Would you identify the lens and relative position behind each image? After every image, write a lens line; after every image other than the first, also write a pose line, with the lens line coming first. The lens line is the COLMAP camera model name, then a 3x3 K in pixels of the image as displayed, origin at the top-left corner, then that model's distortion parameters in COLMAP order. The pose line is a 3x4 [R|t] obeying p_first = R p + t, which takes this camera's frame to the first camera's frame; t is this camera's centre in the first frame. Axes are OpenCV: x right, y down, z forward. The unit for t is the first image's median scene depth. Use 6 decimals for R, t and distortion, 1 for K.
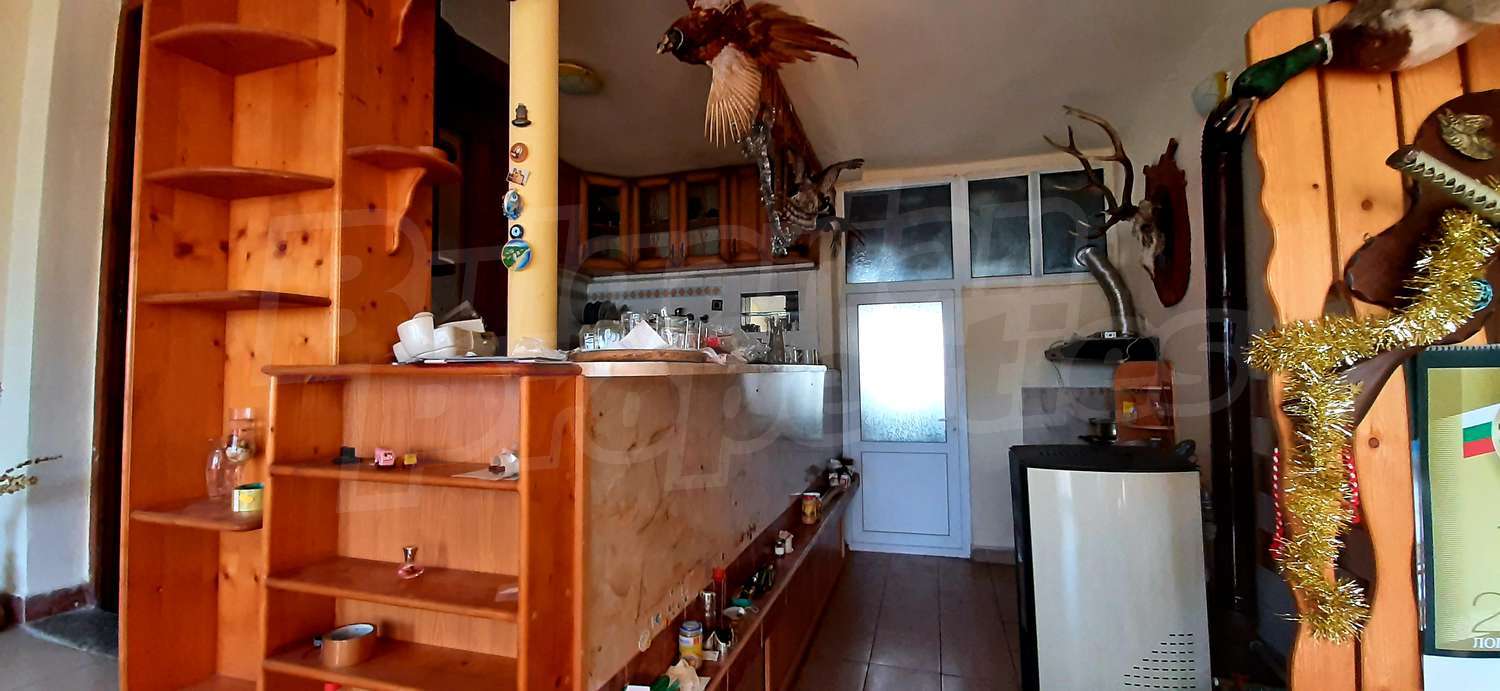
lens RADIAL K [[590.9, 0, 737.6], [0, 590.9, 344.5], [0, 0, 1]] dist [0.006629, -0.013691]
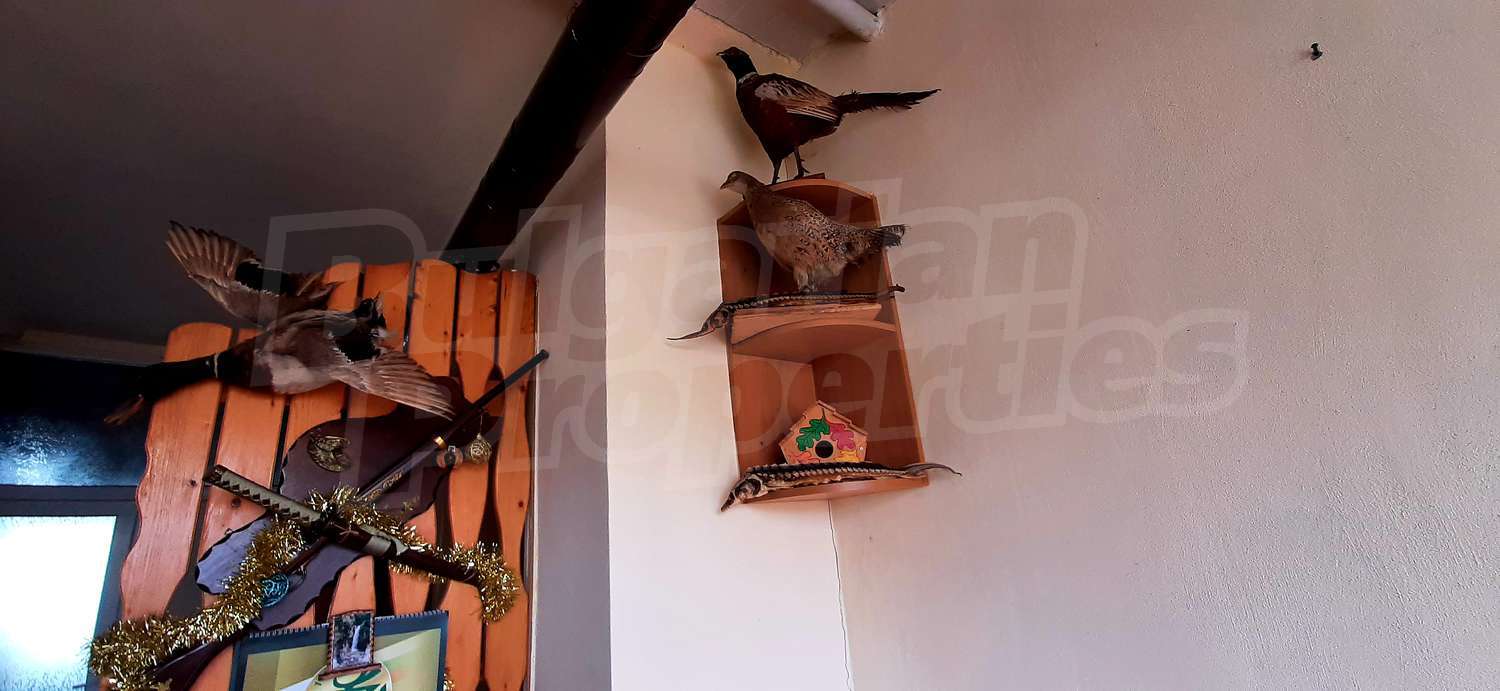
lens RADIAL K [[590.9, 0, 737.6], [0, 590.9, 344.5], [0, 0, 1]] dist [0.006629, -0.013691]
pose [[0.552610, 0.229457, 0.801232, 0.189676], [0.036066, 0.953871, -0.298044, -0.047222], [-0.832660, 0.193599, 0.518843, -0.152204]]
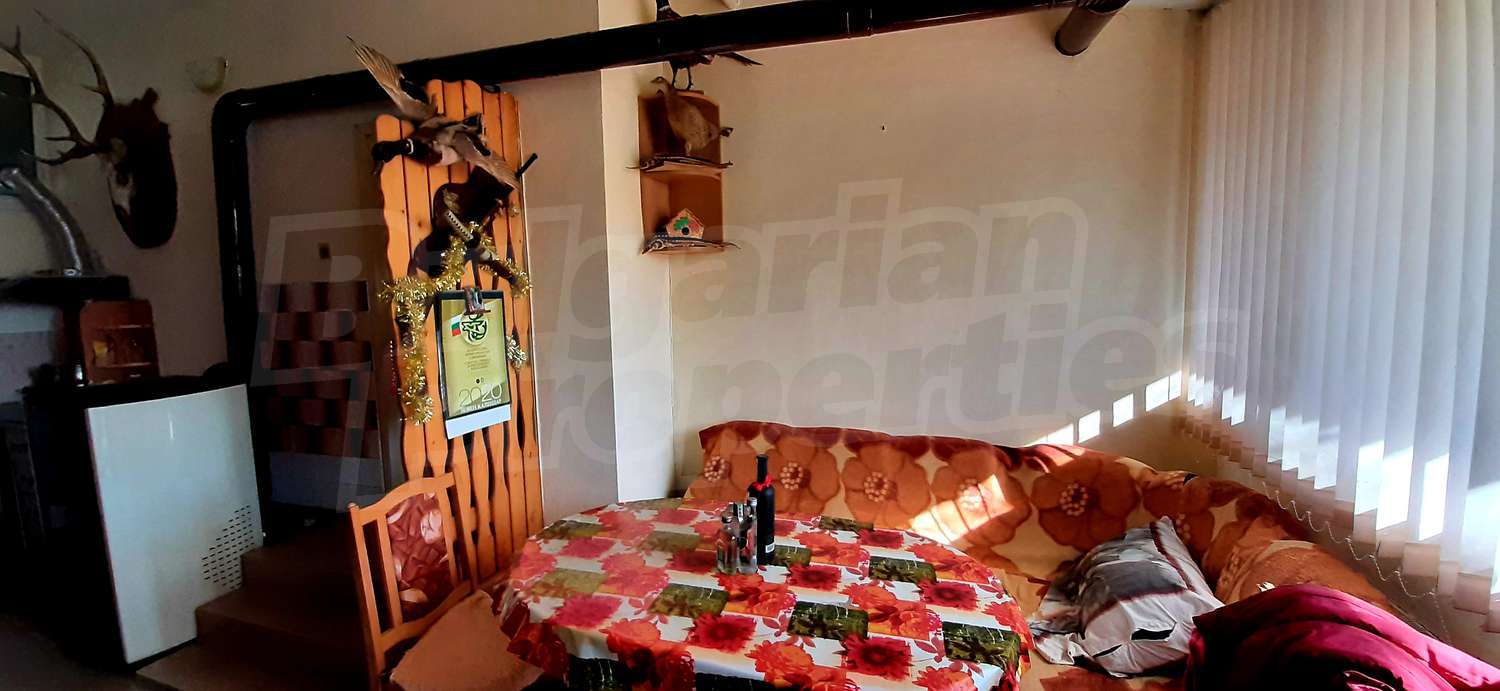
lens RADIAL K [[590.9, 0, 737.6], [0, 590.9, 344.5], [0, 0, 1]] dist [0.006629, -0.013691]
pose [[-0.001918, -0.080726, 0.996734, -0.351595], [-0.021774, 0.996503, 0.080665, 0.000398], [-0.999761, -0.021548, -0.003669, -0.054500]]
